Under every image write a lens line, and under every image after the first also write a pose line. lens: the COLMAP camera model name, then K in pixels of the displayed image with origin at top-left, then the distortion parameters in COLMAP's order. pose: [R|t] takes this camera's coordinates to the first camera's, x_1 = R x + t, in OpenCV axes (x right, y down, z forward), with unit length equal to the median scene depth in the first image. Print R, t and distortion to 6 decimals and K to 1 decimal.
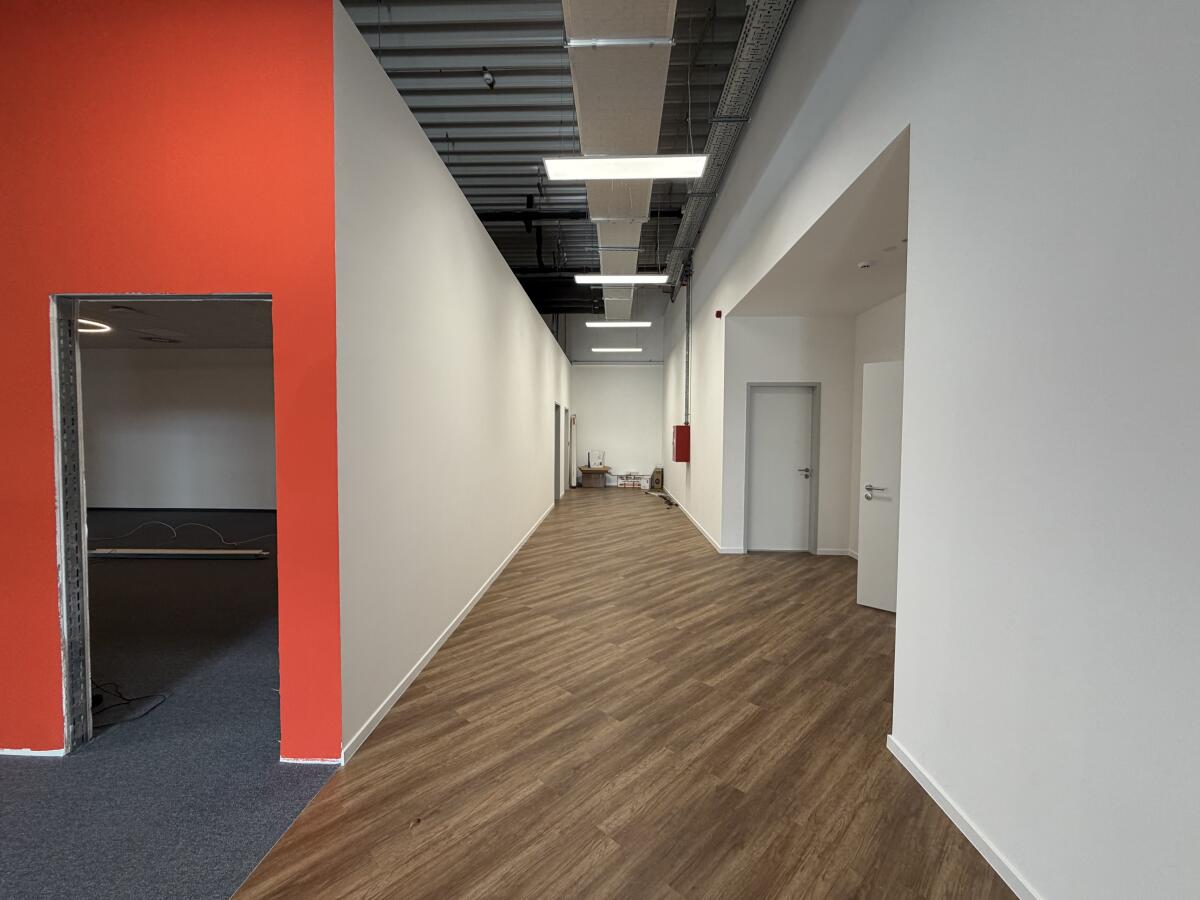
lens RADIAL K [[472.9, 0, 600.0], [0, 472.9, 450.0], [0, 0, 1]] dist [-0.002192, 0.000215]
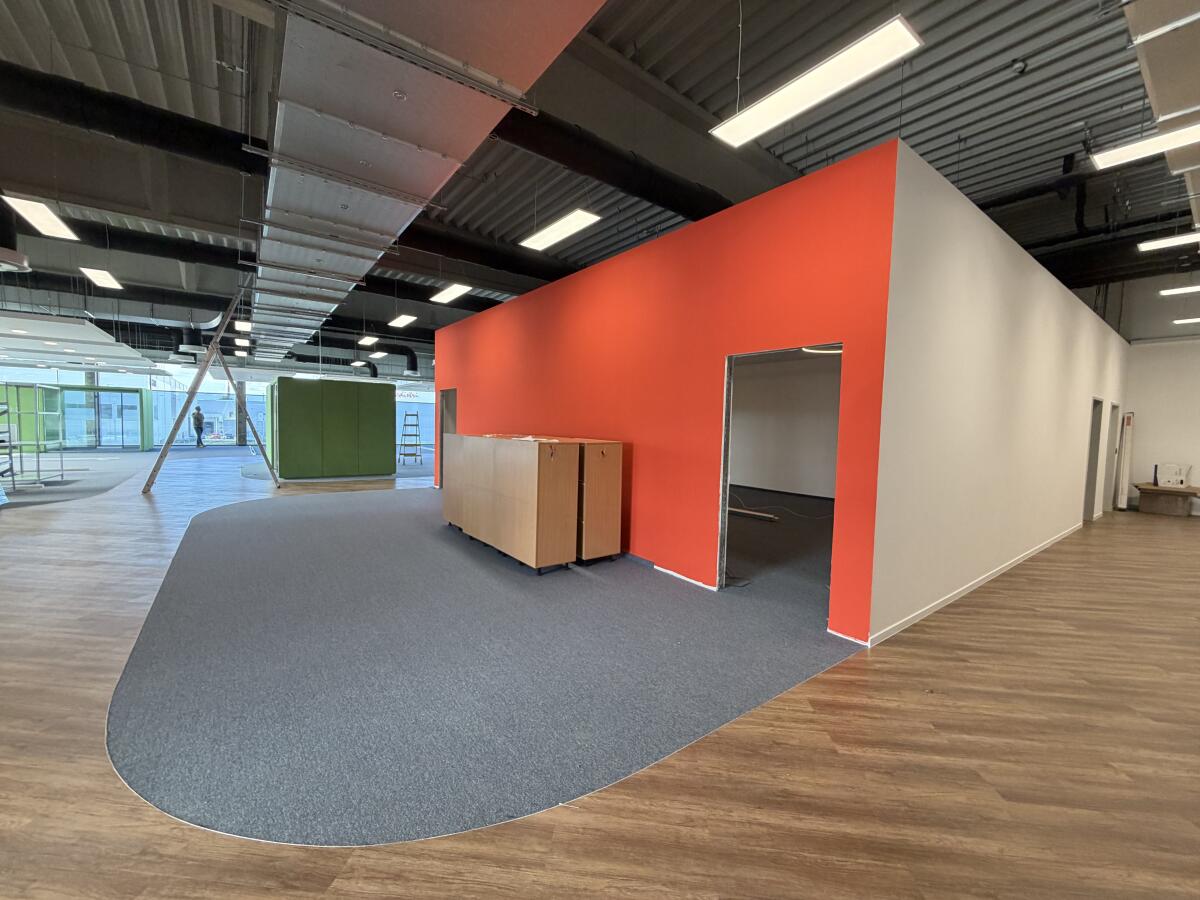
lens RADIAL K [[472.9, 0, 600.0], [0, 472.9, 450.0], [0, 0, 1]] dist [-0.002192, 0.000215]
pose [[0.619445, 0.052115, -0.783309, 0.047899], [-0.050312, 0.998378, 0.026637, 0.023442], [0.783427, 0.022910, 0.621062, -0.403387]]
